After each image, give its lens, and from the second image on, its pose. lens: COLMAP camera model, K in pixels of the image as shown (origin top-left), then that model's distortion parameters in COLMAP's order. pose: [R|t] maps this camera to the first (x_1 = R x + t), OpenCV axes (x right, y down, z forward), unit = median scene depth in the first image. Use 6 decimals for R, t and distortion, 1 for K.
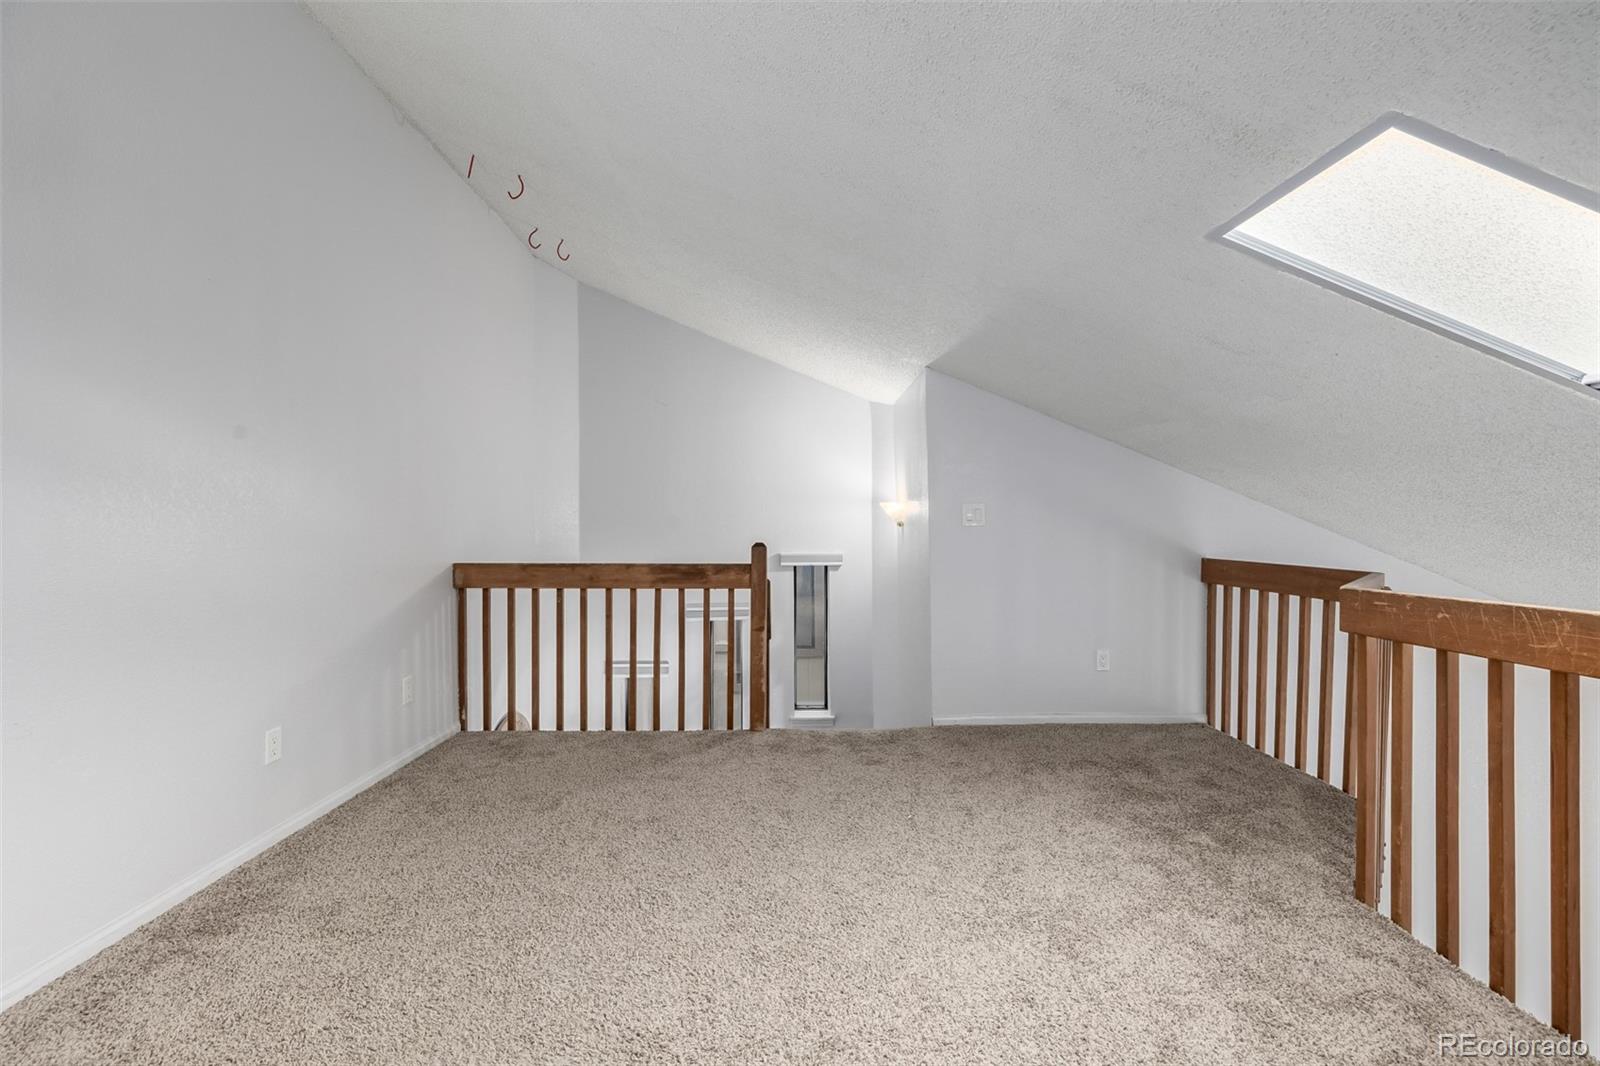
lens RADIAL K [[677.9, 0, 793.1], [0, 677.9, 529.7], [0, 0, 1]] dist [0.003056, -0.000220]
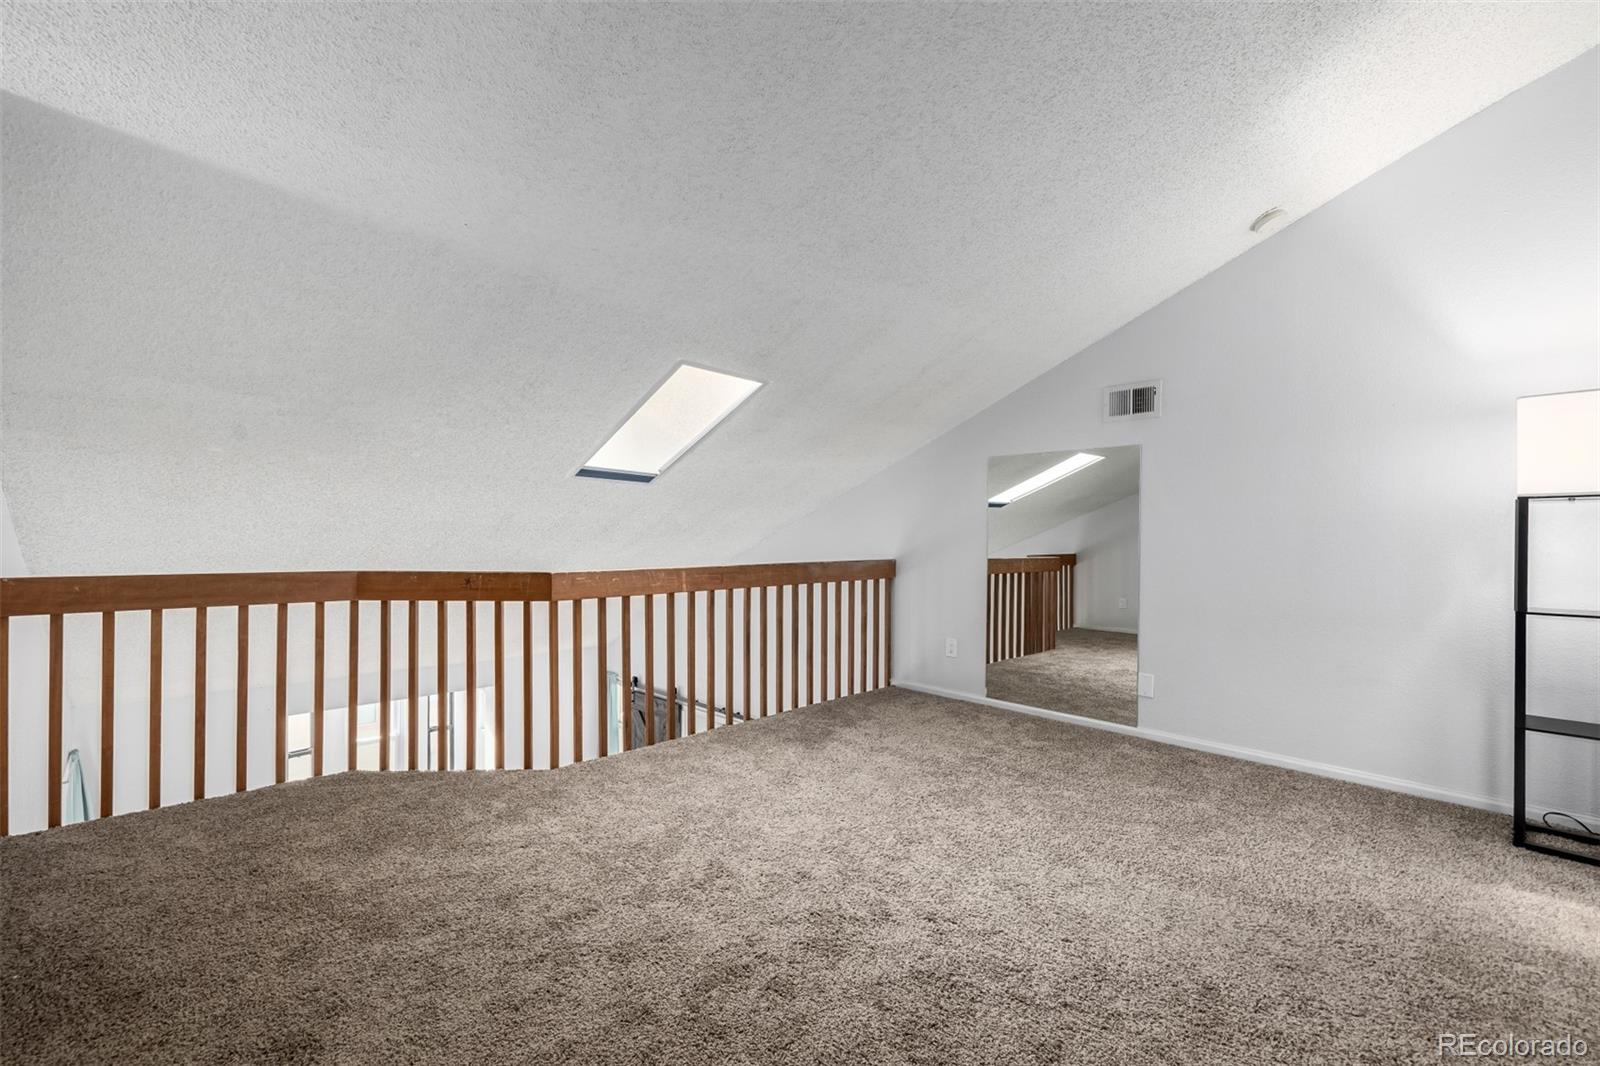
lens RADIAL K [[677.9, 0, 793.1], [0, 677.9, 529.7], [0, 0, 1]] dist [0.003056, -0.000220]
pose [[-0.681065, 0.003981, 0.732212, -0.419055], [-0.002553, 0.999966, -0.007811, -0.000723], [-0.732218, -0.007189, -0.681032, 1.004938]]
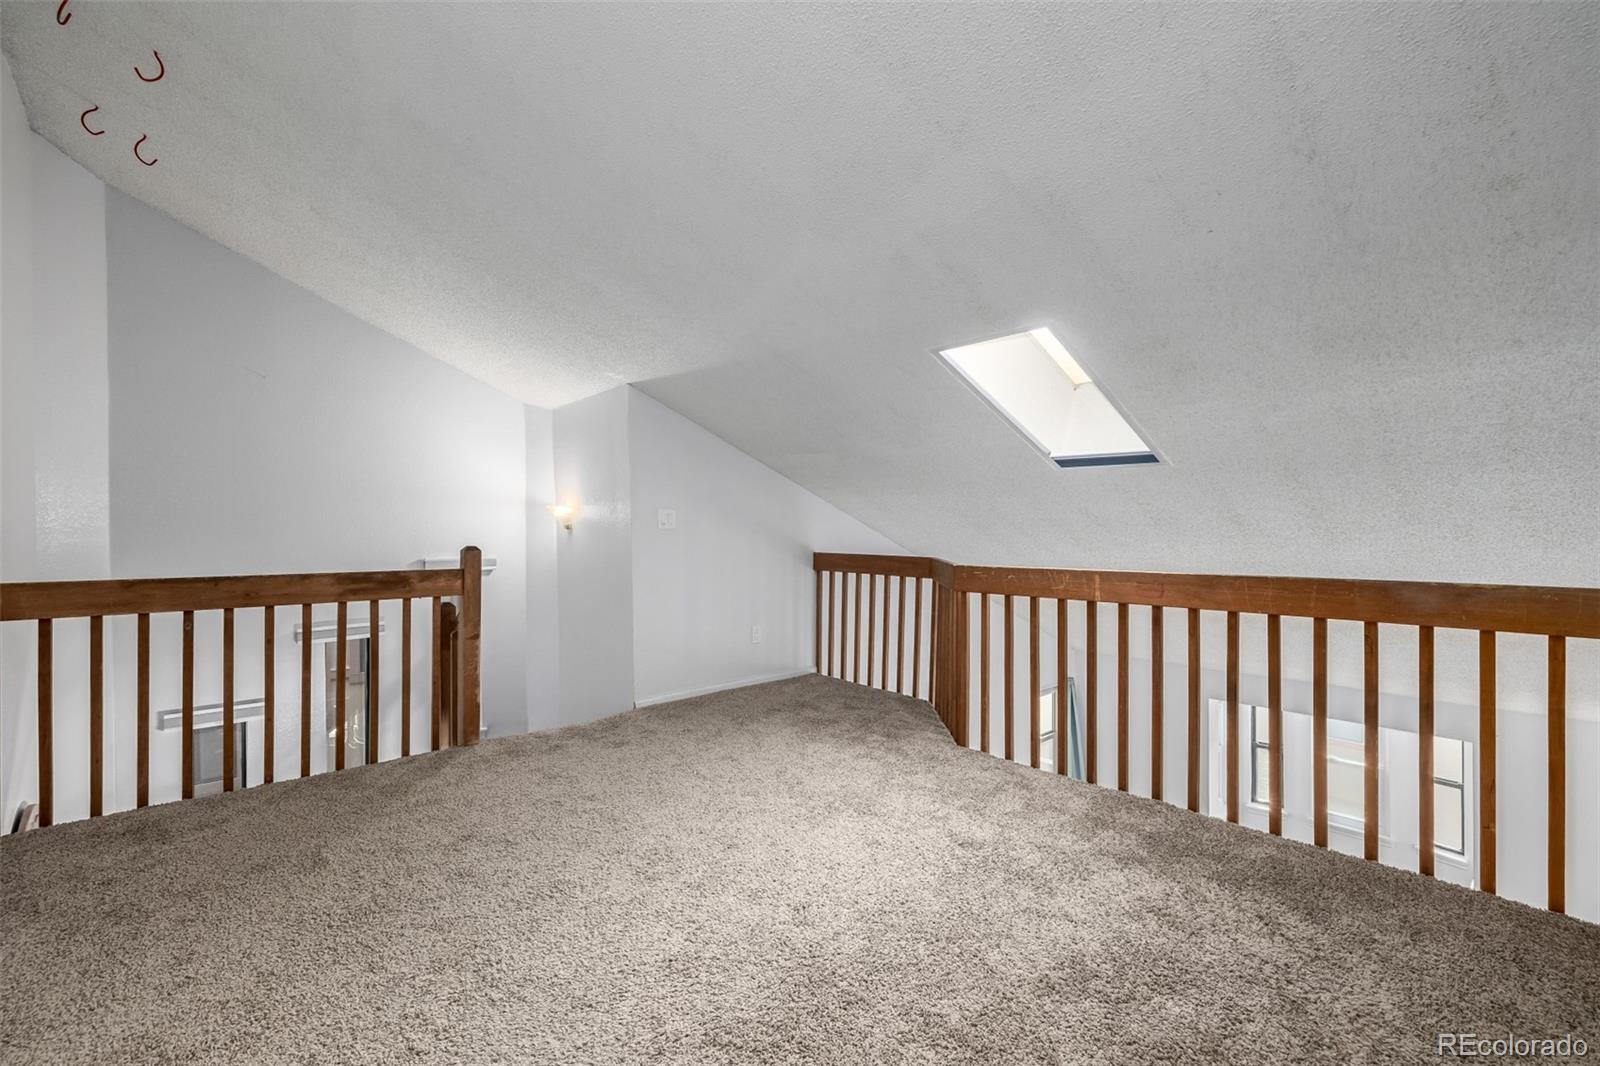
lens RADIAL K [[677.9, 0, 793.1], [0, 677.9, 529.7], [0, 0, 1]] dist [0.003056, -0.000220]
pose [[0.762277, -0.000373, 0.647251, -0.356092], [0.003678, 0.999986, -0.003756, 0.001646], [-0.647240, 0.005244, 0.762268, -0.015777]]
